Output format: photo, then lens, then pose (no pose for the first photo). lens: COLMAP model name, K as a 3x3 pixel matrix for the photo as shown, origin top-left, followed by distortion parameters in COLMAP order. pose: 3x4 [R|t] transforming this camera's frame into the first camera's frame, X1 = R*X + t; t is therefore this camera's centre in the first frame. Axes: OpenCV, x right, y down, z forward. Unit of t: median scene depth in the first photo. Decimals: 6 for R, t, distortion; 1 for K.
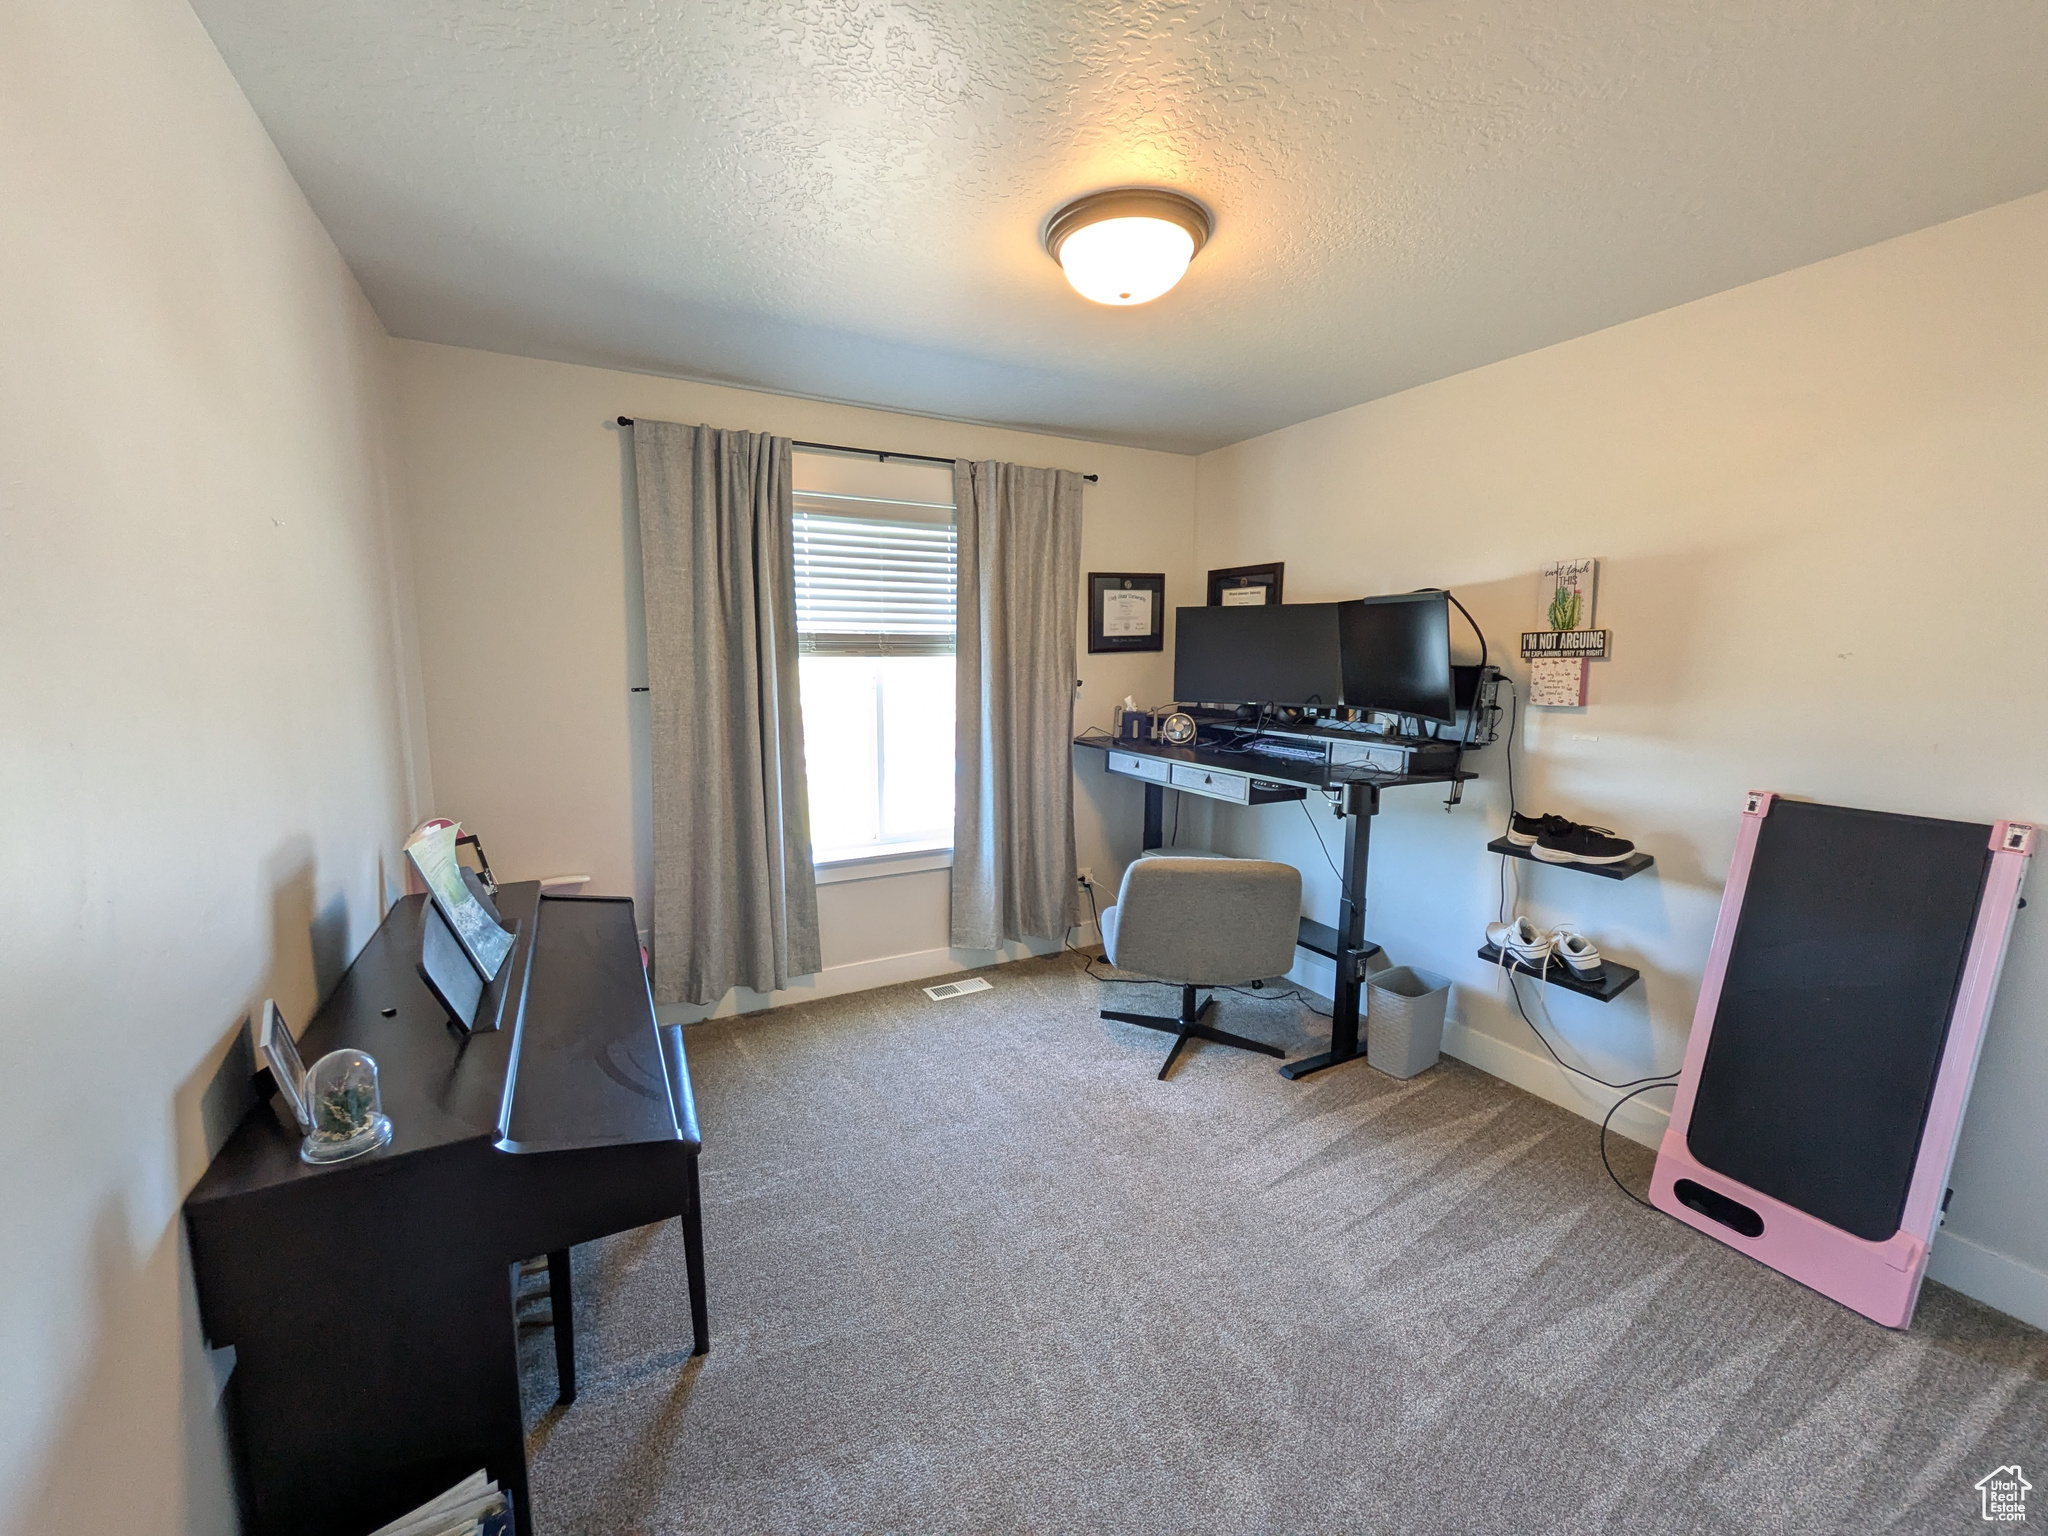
lens RADIAL K [[813.0, 0, 1024.0], [0, 813.0, 768.0], [0, 0, 1]] dist [0.001732, -0.000088]
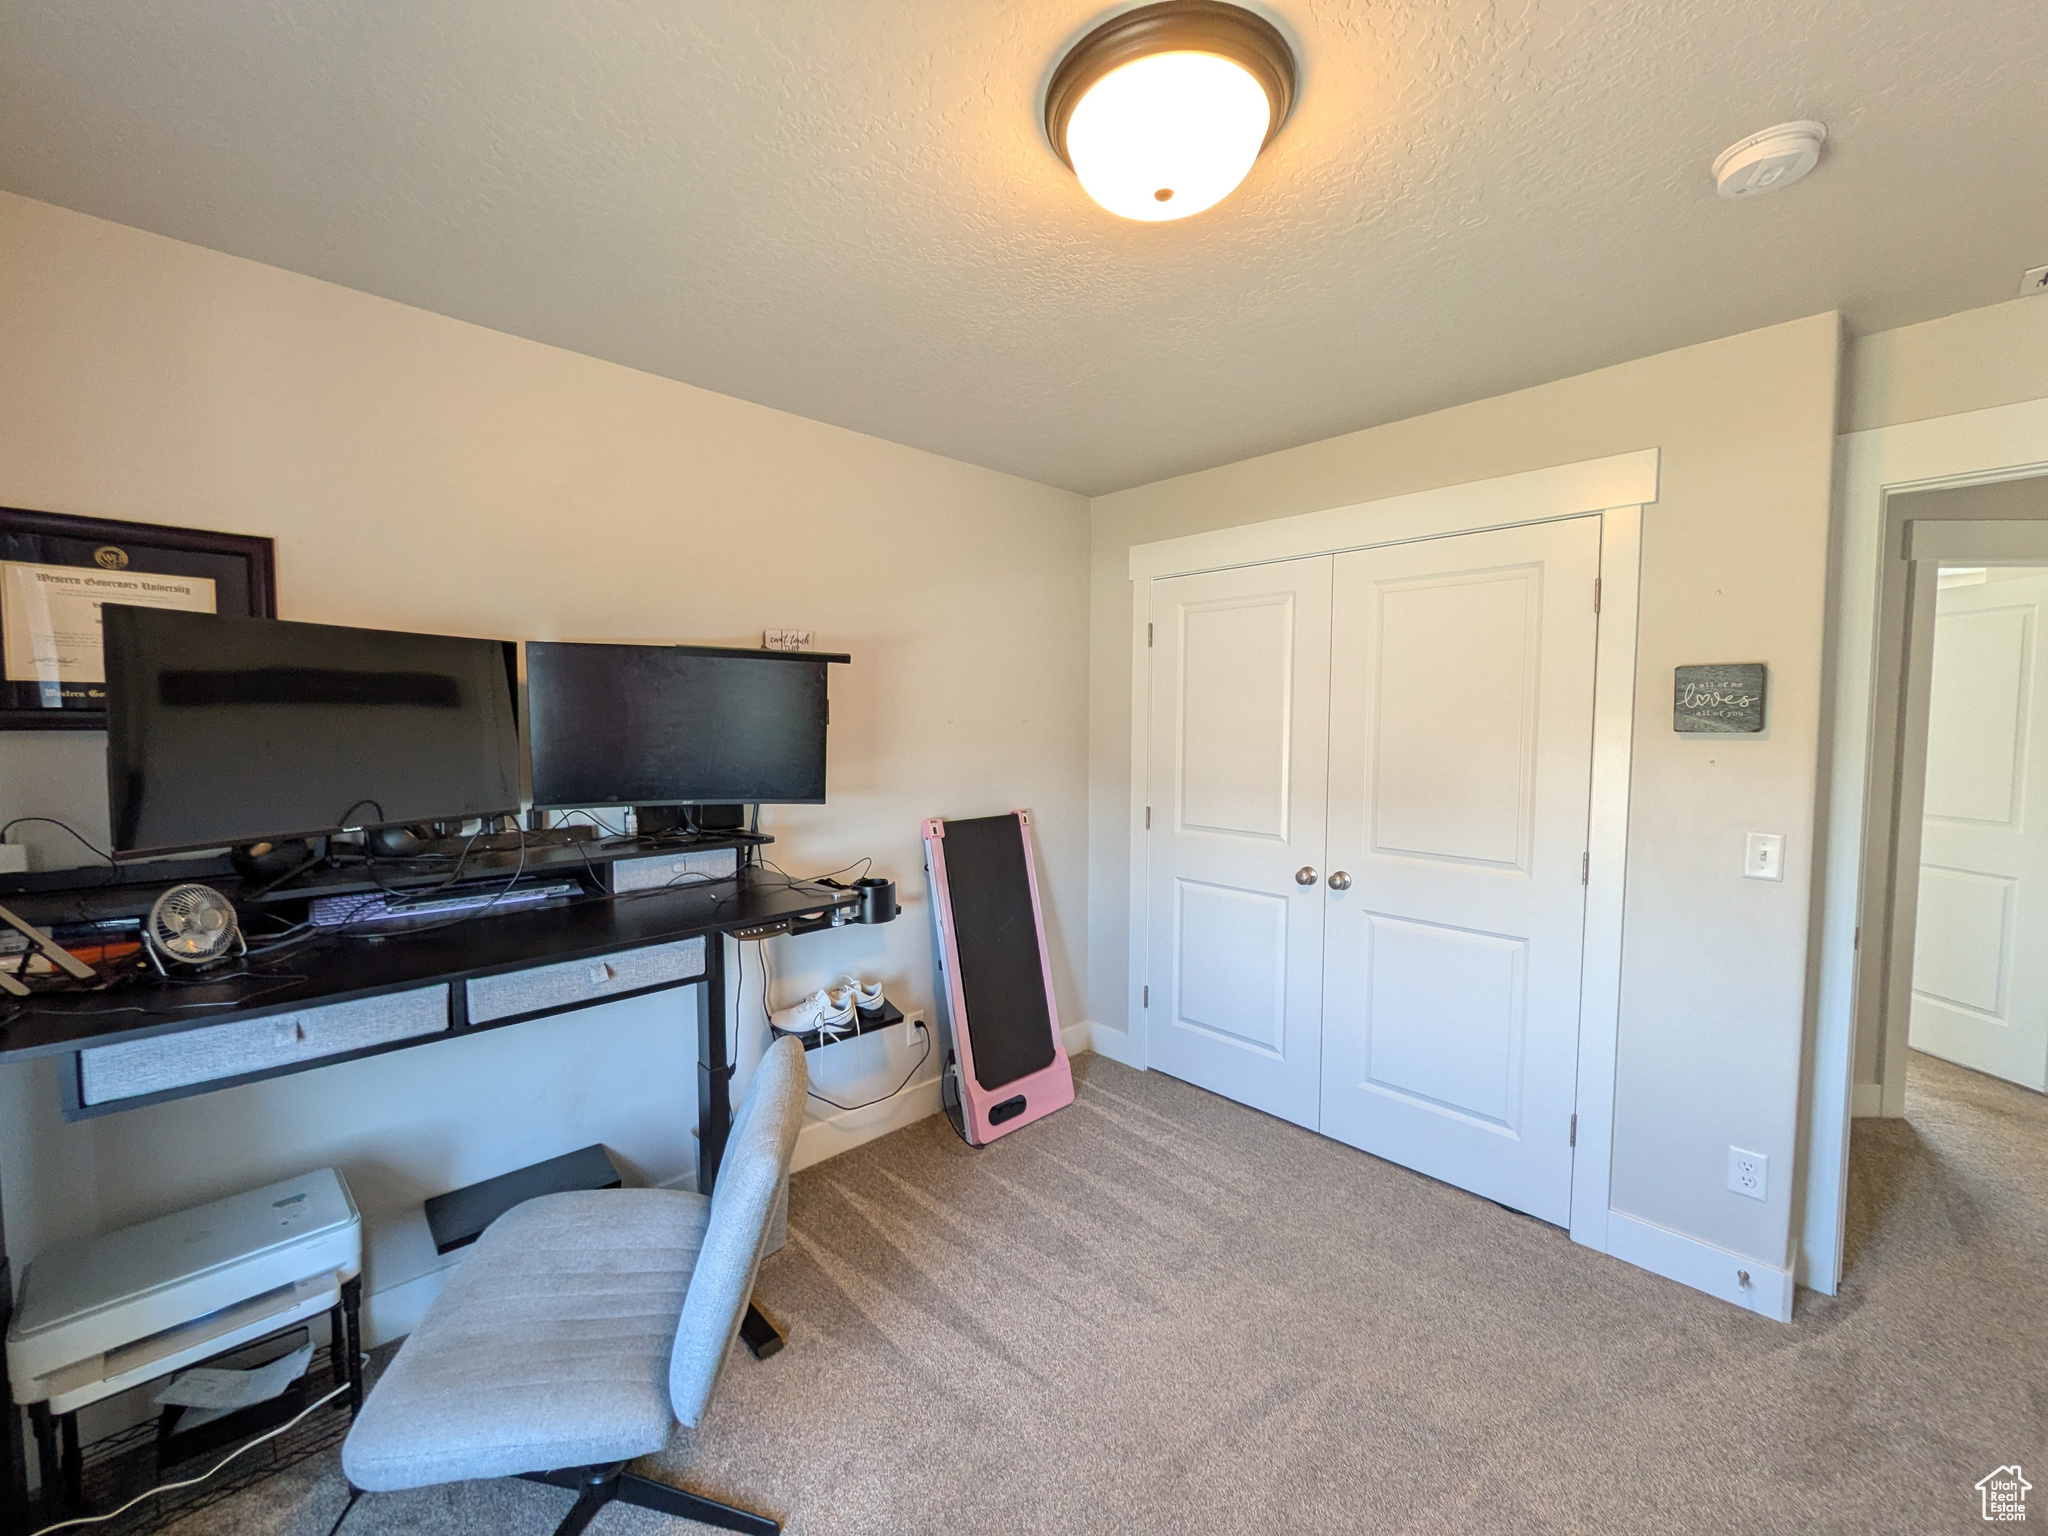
lens RADIAL K [[813.0, 0, 1024.0], [0, 813.0, 768.0], [0, 0, 1]] dist [0.001732, -0.000088]
pose [[-0.258442, -0.066211, 0.963755, -0.407672], [0.137036, 0.985047, 0.104421, -0.161273], [-0.956258, 0.159056, -0.245504, 1.057751]]
